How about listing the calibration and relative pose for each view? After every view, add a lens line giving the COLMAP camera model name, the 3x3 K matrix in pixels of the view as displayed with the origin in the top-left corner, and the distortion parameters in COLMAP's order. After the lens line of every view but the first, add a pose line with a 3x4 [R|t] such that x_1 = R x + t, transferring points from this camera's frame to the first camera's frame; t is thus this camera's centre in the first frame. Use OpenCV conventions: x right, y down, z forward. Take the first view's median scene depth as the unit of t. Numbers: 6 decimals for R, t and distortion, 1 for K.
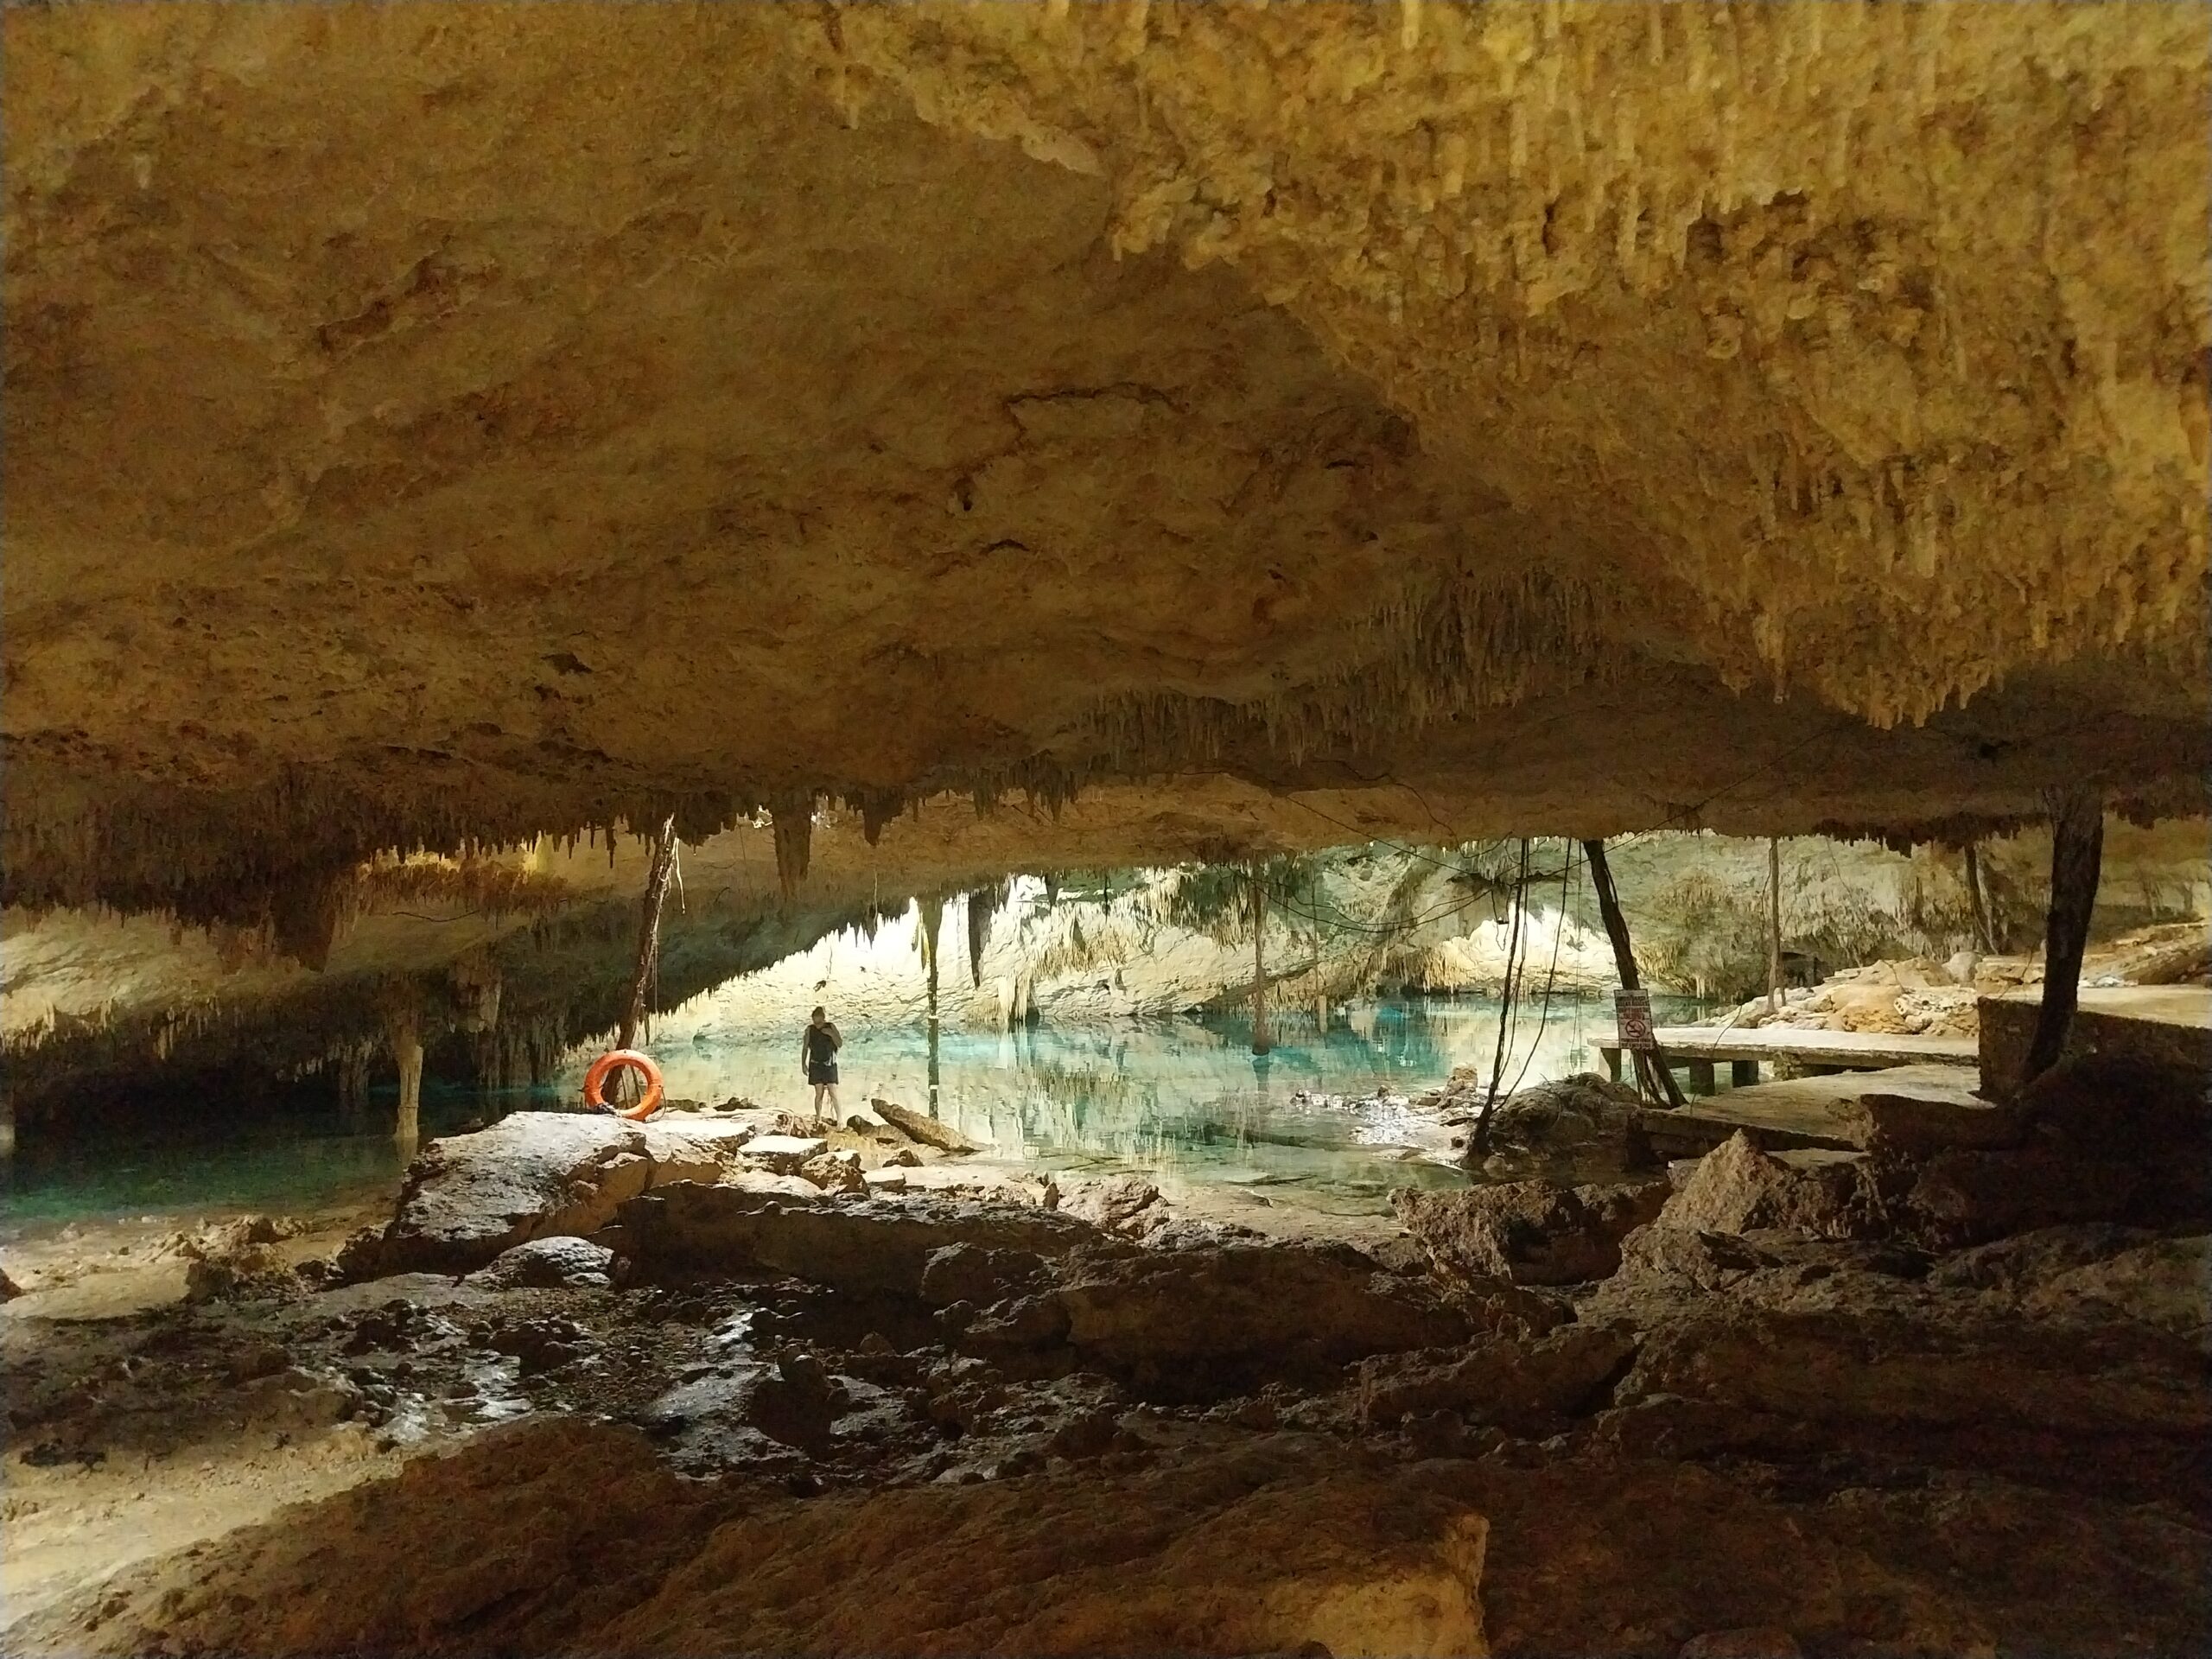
lens RADIAL K [[1651.5, 0, 1112.1], [0, 1651.5, 846.6], [0, 0, 1]] dist [0.173573, -0.394615]
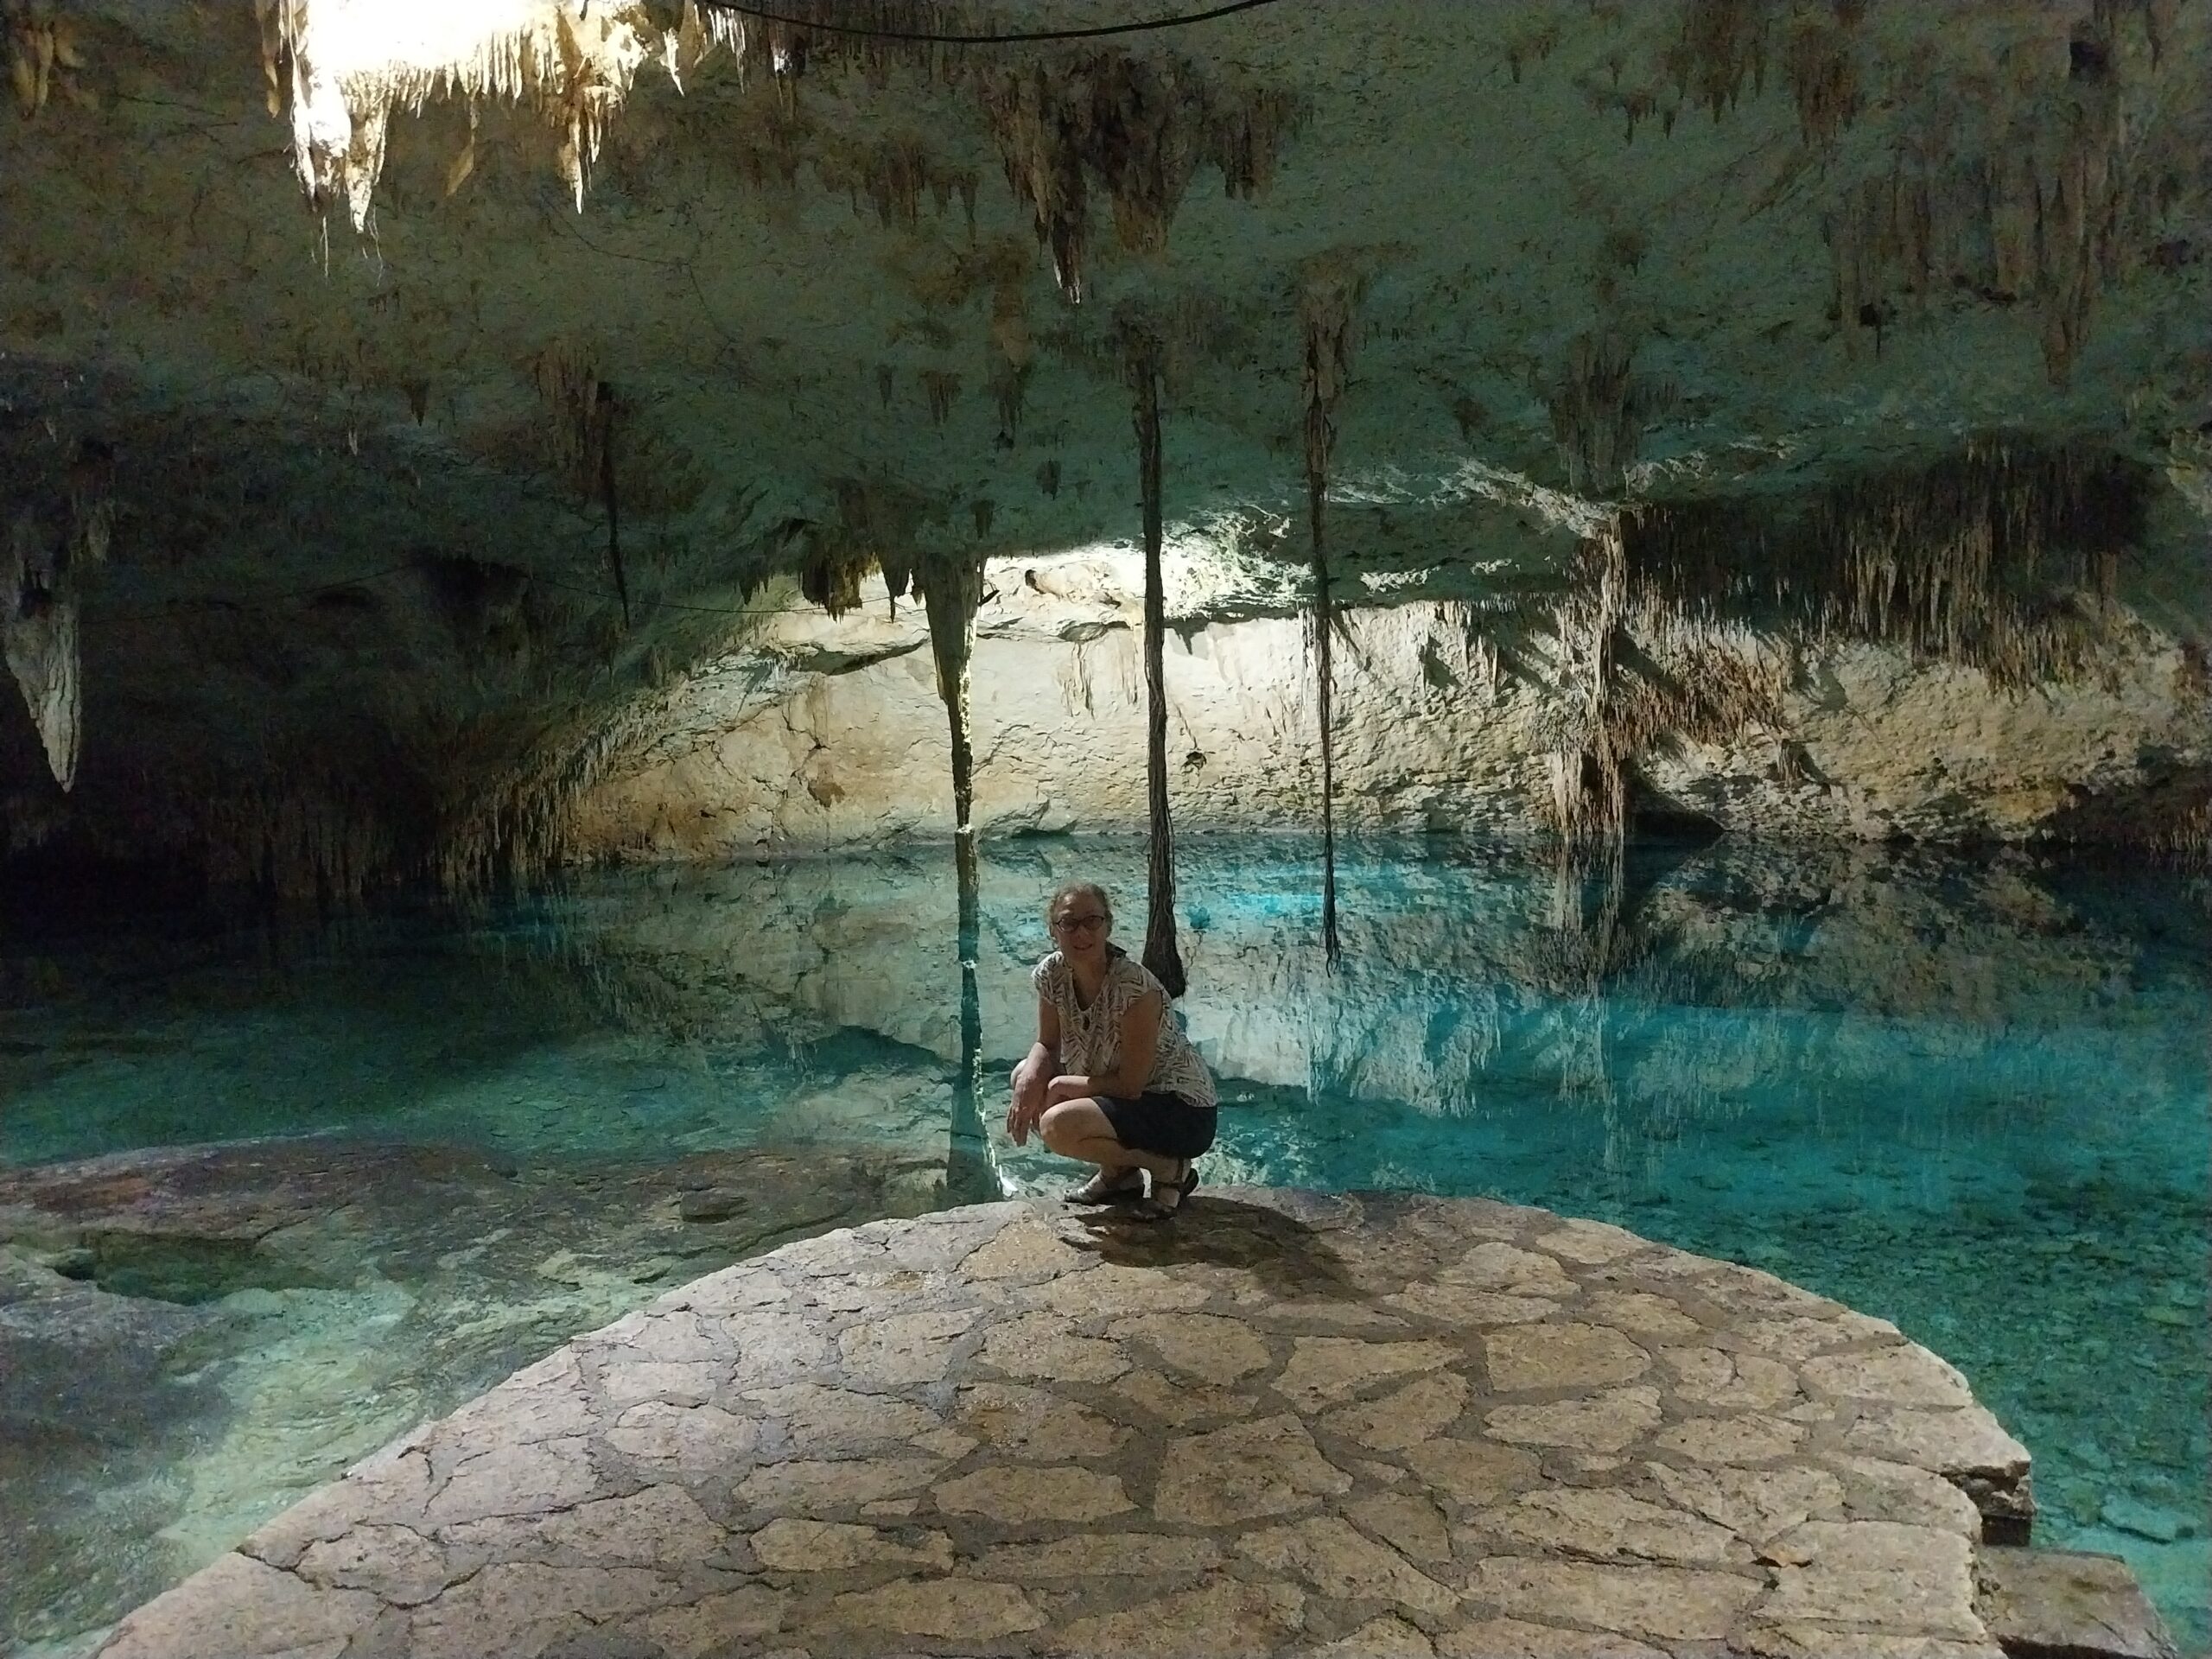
lens RADIAL K [[1660.1, 0, 1063.5], [0, 1660.1, 841.8], [0, 0, 1]] dist [-0.022119, 0.000502]
pose [[0.577792, 0.064150, -0.813659, 0.262178], [0.053348, 0.991806, 0.116079, 0.038456], [0.814438, -0.110477, 0.569636, 0.578468]]
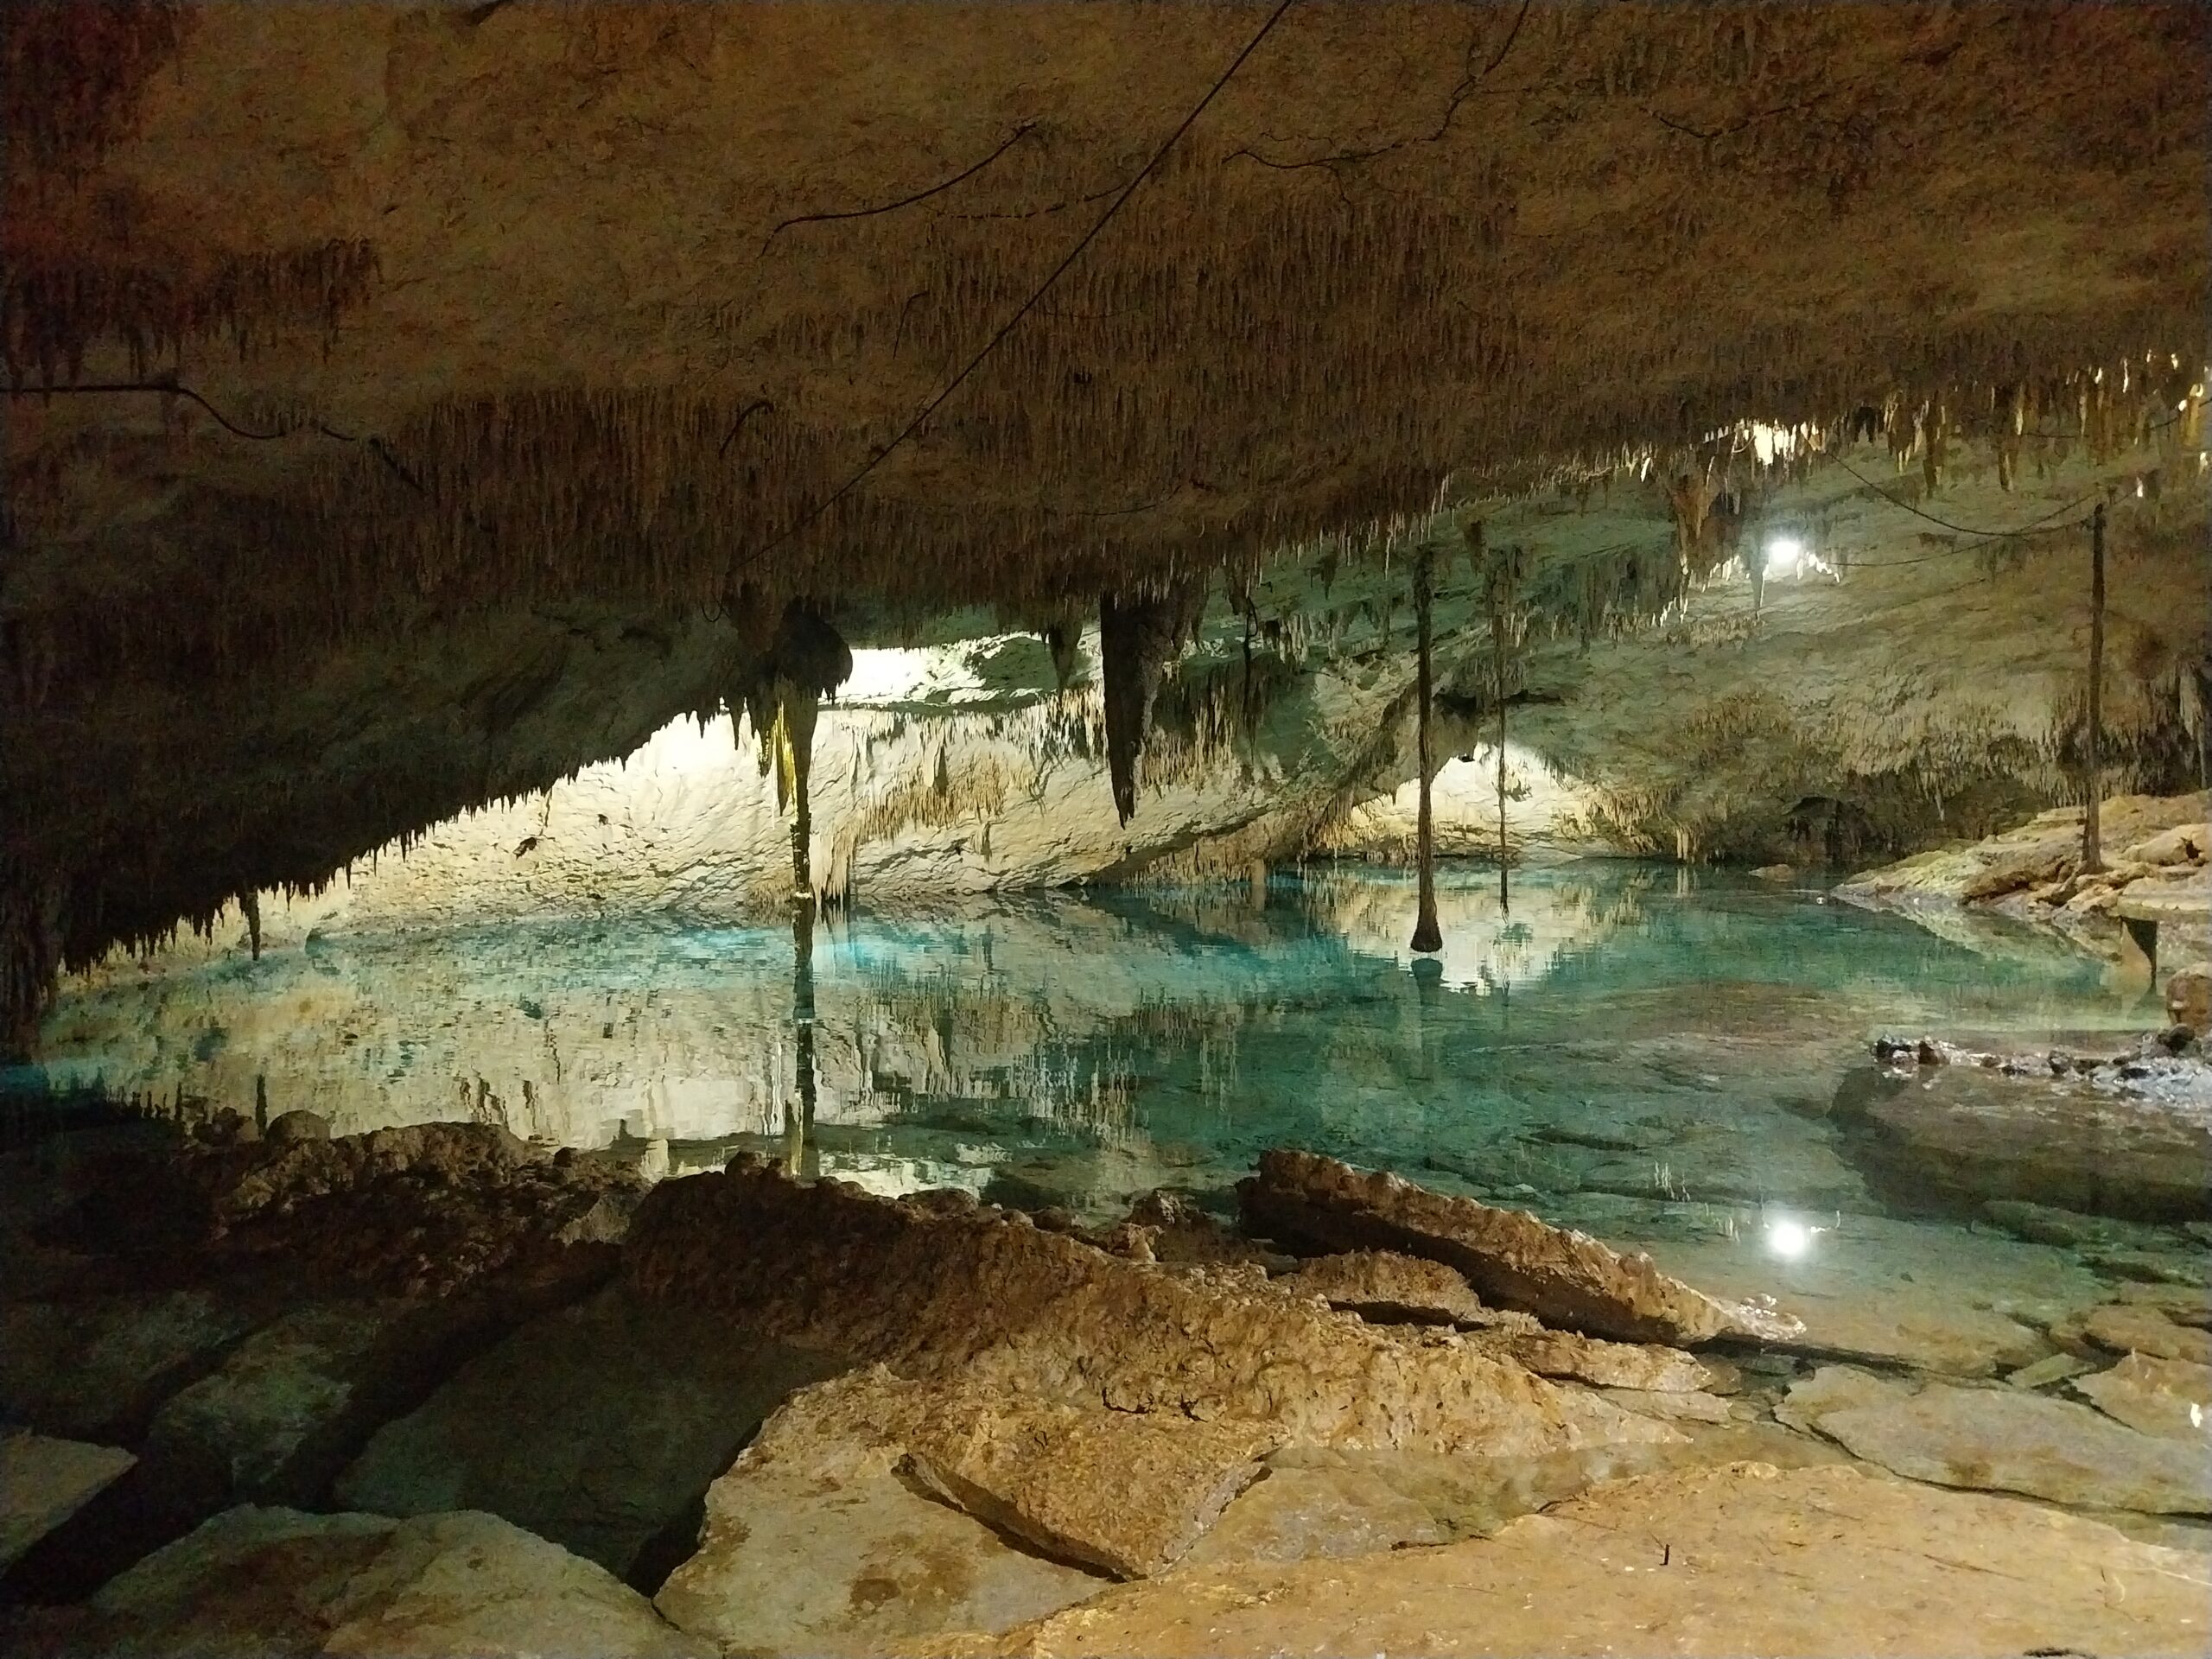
lens RADIAL K [[1651.5, 0, 1112.1], [0, 1651.5, 846.6], [0, 0, 1]] dist [0.173573, -0.394615]
pose [[0.966614, -0.006842, 0.256147, -0.118839], [-0.011466, 0.997487, 0.069912, 0.036824], [-0.255982, -0.070514, 0.964106, 0.347238]]
